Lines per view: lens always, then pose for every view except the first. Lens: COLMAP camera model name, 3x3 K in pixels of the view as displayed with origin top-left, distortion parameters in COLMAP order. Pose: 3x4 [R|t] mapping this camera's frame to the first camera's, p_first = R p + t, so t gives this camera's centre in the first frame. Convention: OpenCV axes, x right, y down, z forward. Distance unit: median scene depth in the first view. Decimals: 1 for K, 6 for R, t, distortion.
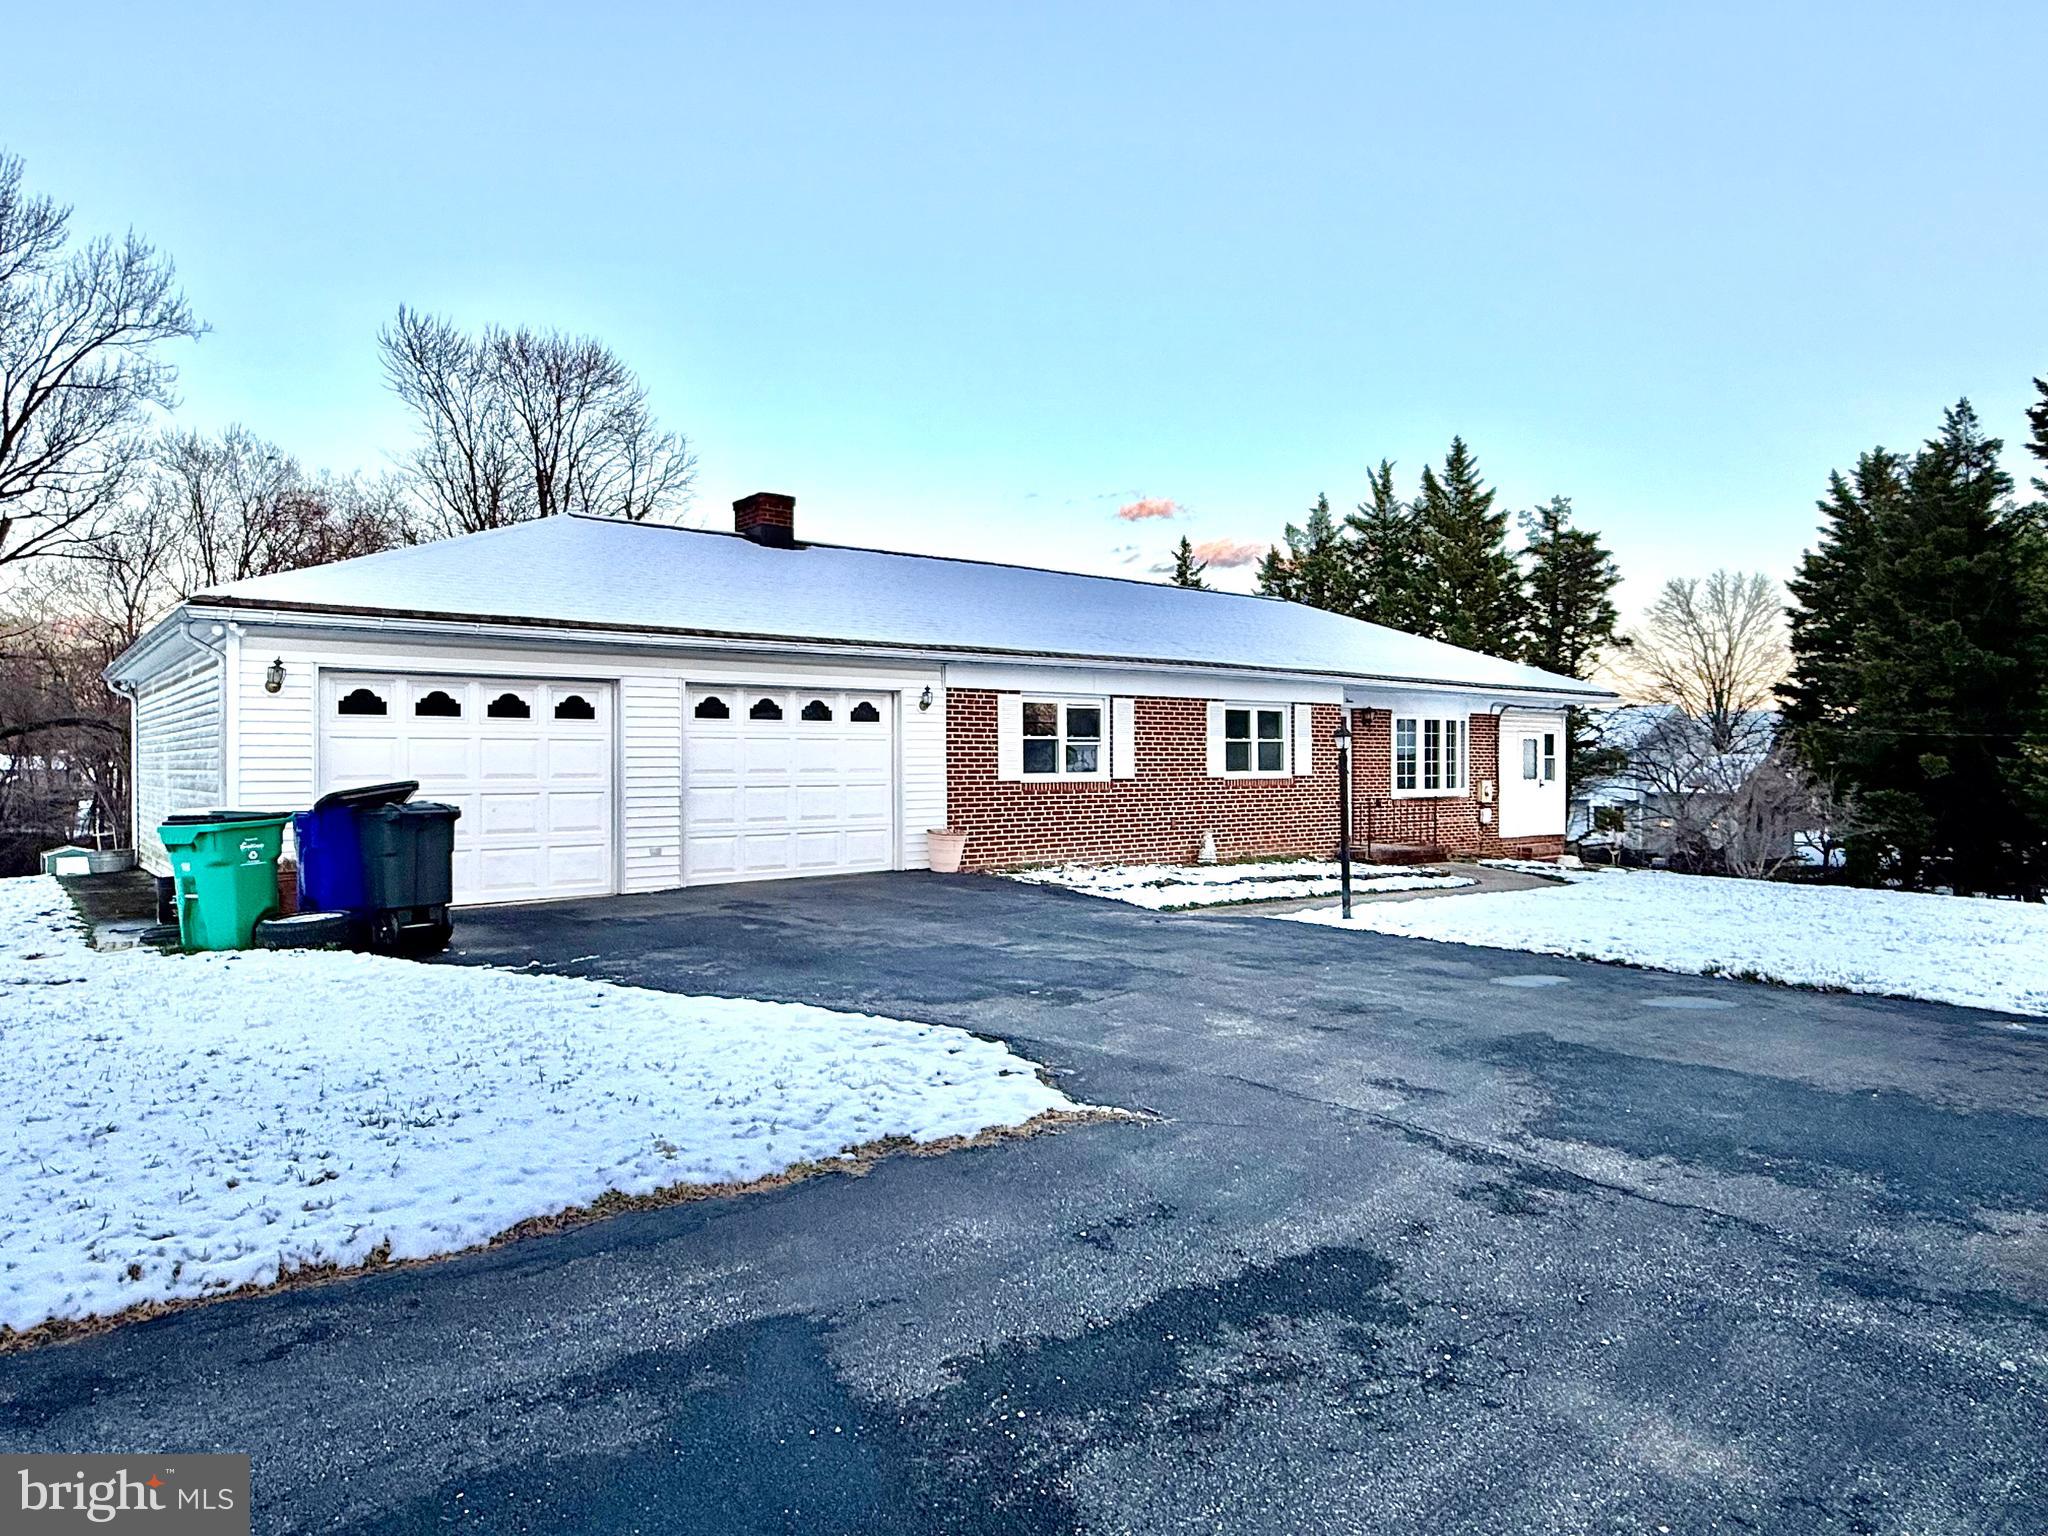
lens RADIAL K [[1295.5, 0, 1019.6], [0, 1295.5, 764.0], [0, 0, 1]] dist [-0.005889, -0.000597]
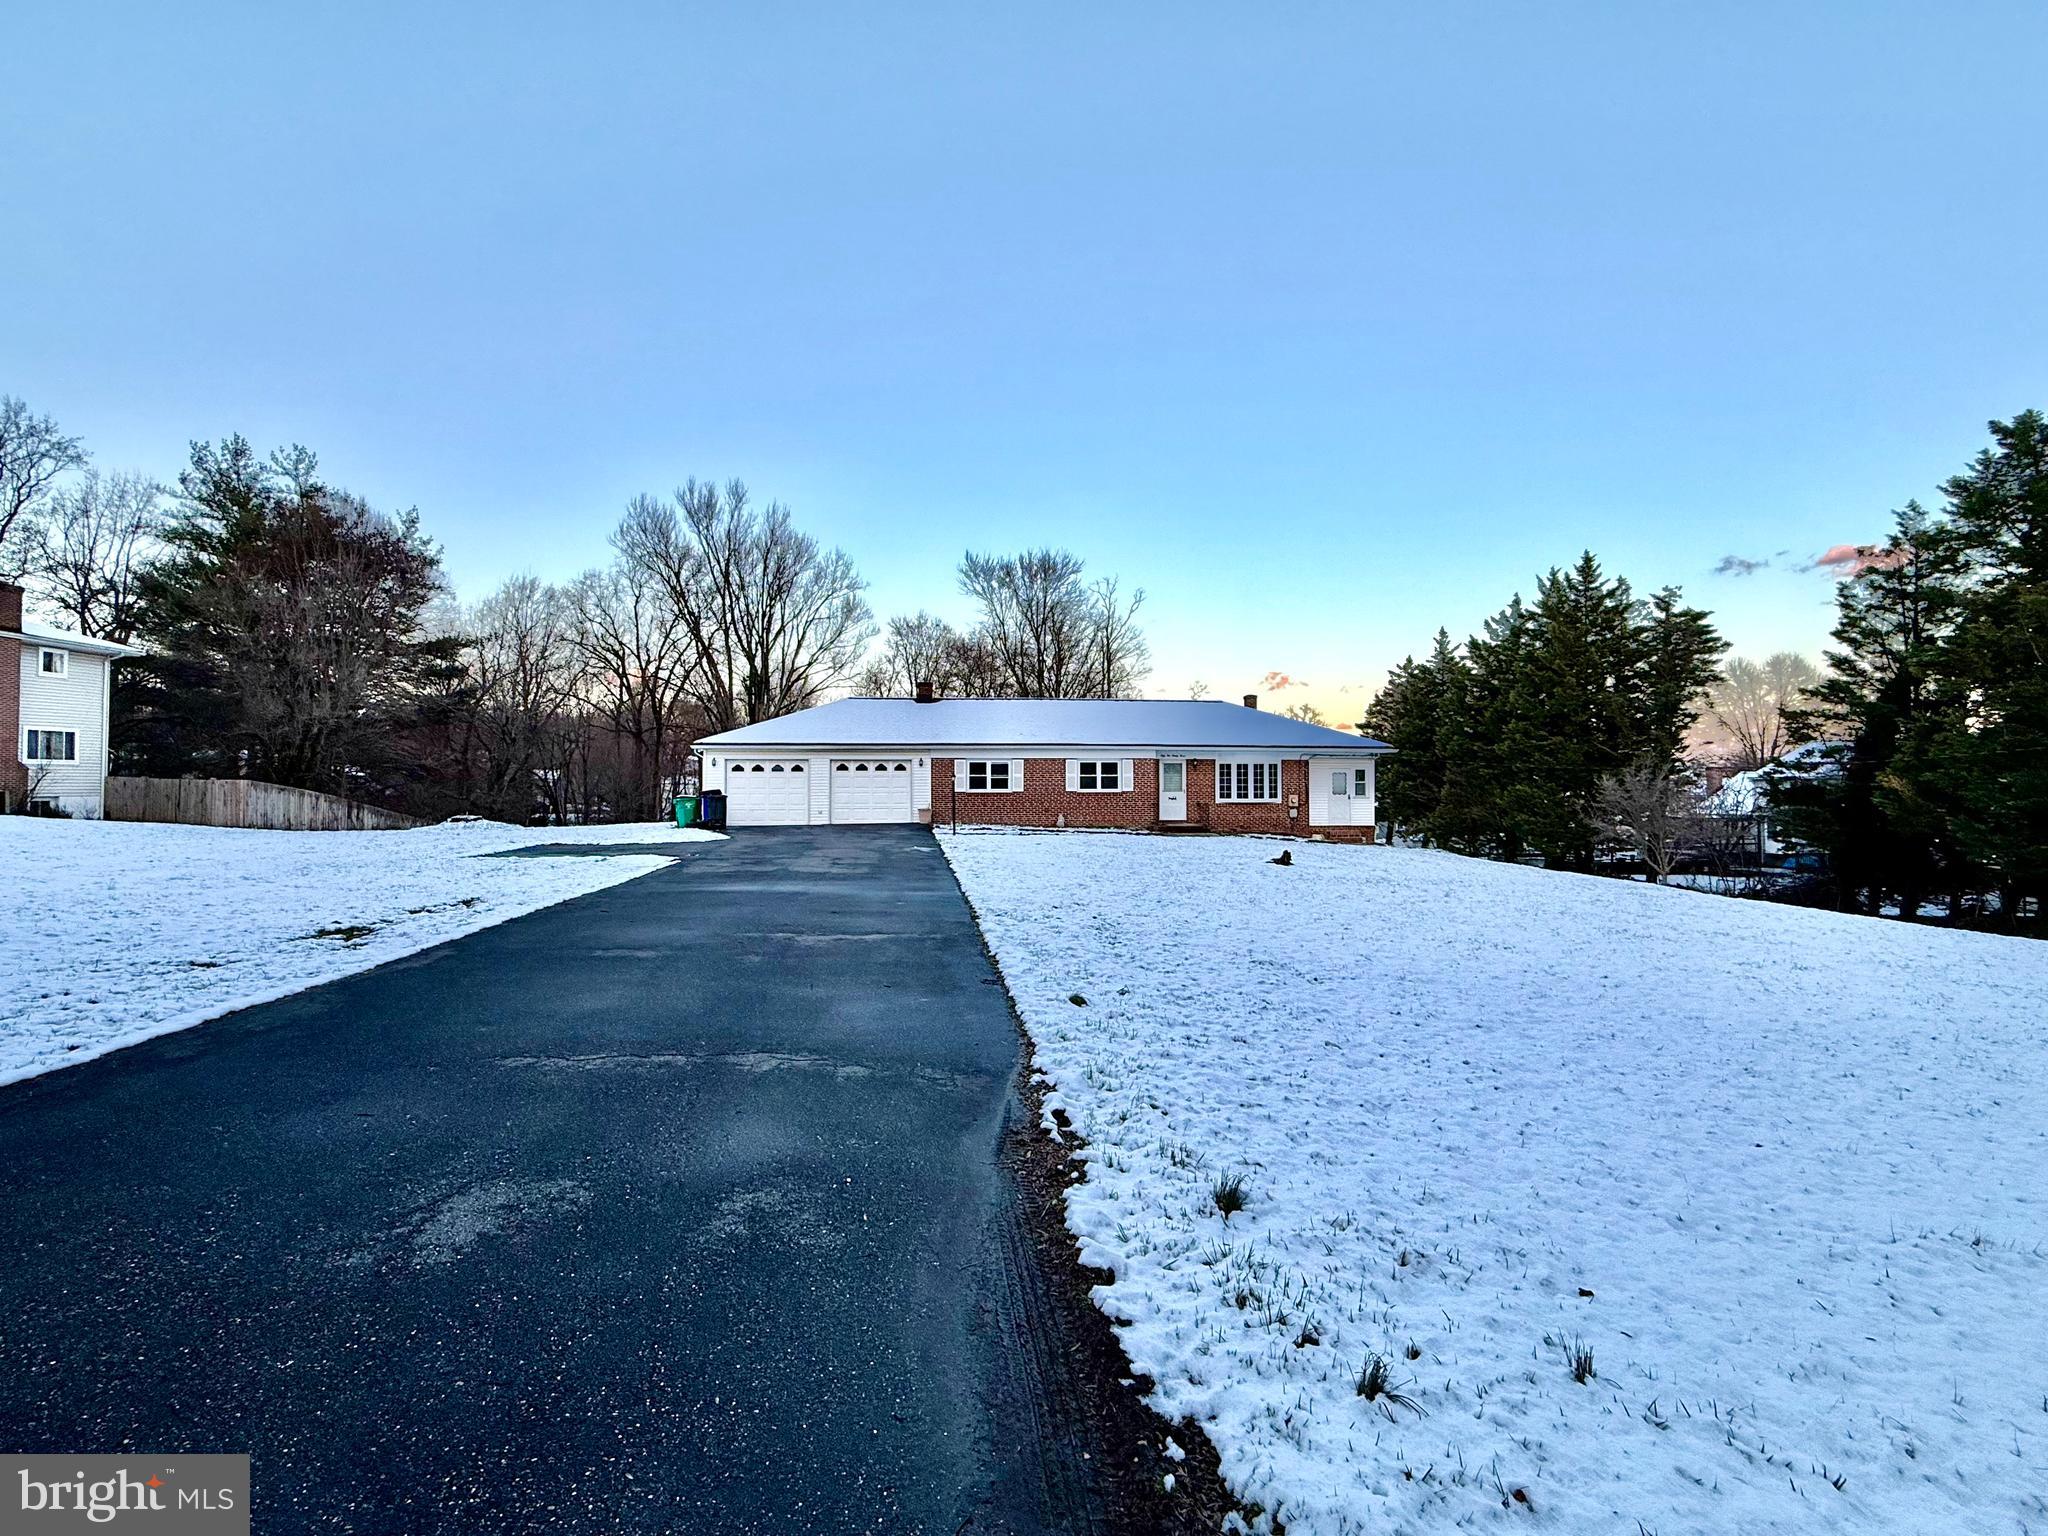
lens RADIAL K [[957.5, 0, 1026.6], [0, 957.5, 758.9], [0, 0, 1]] dist [0.001346, -0.000750]
pose [[0.844522, -0.005607, -0.535492, 0.984352], [-0.003787, 0.999858, -0.016441, -0.019449], [0.535508, 0.015913, 0.844380, -0.510696]]
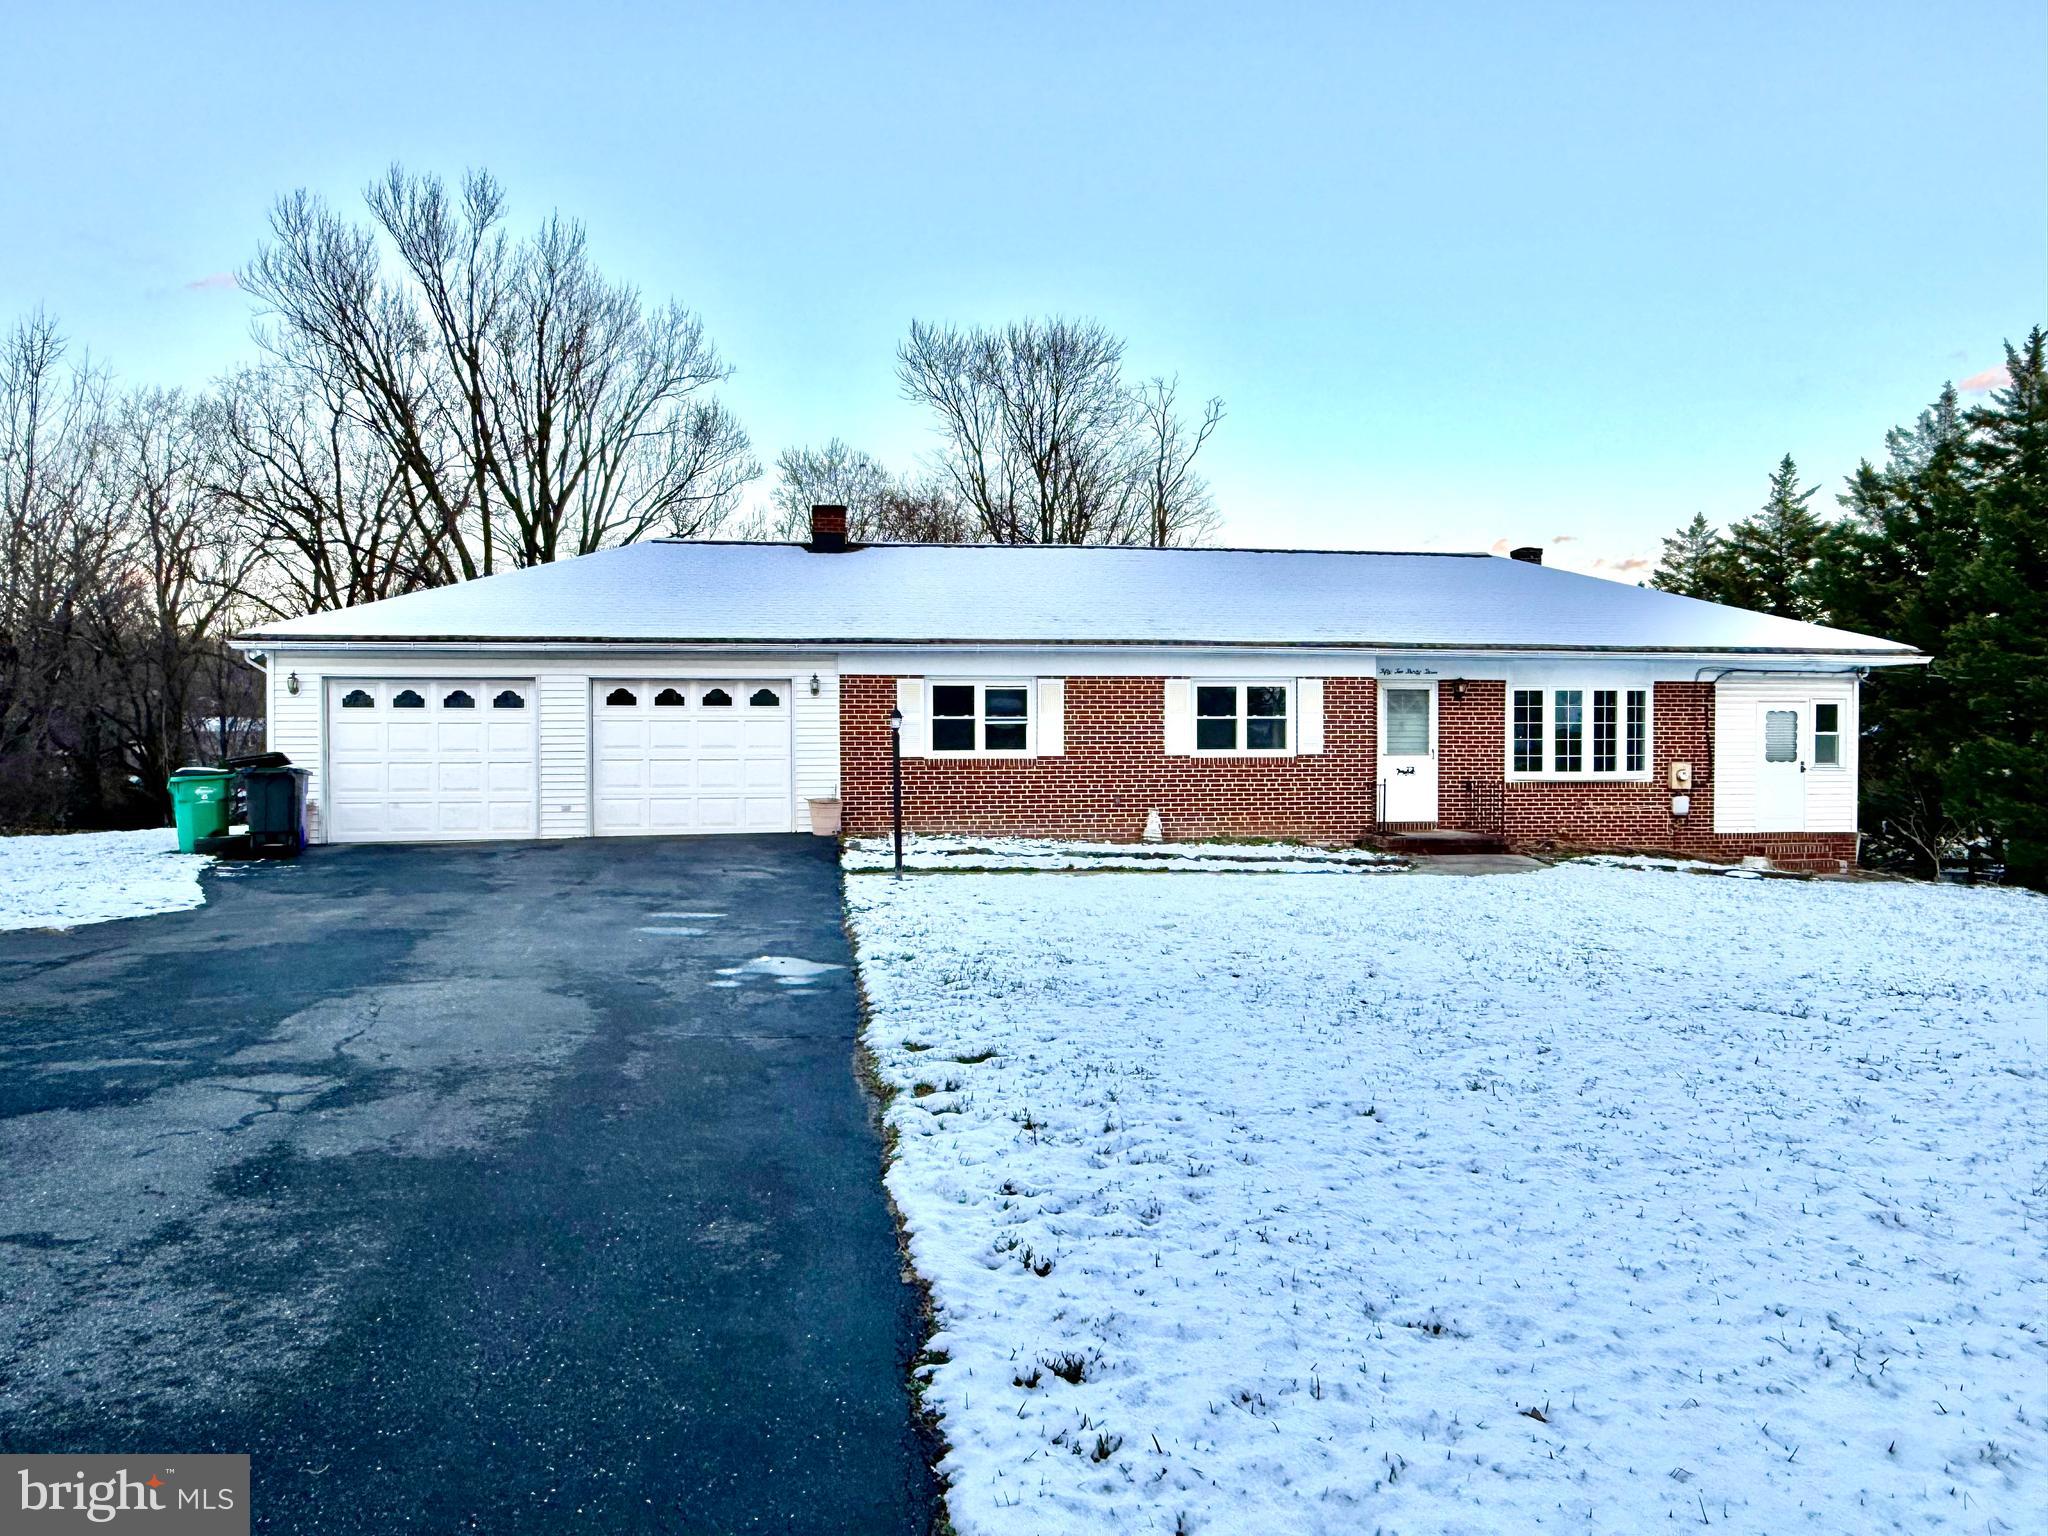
lens RADIAL K [[1410.2, 0, 1025.3], [0, 1410.2, 774.9], [0, 0, 1]] dist [-0.006546, 0.008320]
pose [[0.854368, 0.019808, -0.519291, 0.589098], [-0.002852, 0.999437, 0.033430, -0.010282], [0.519661, -0.027081, 0.853943, 0.014703]]
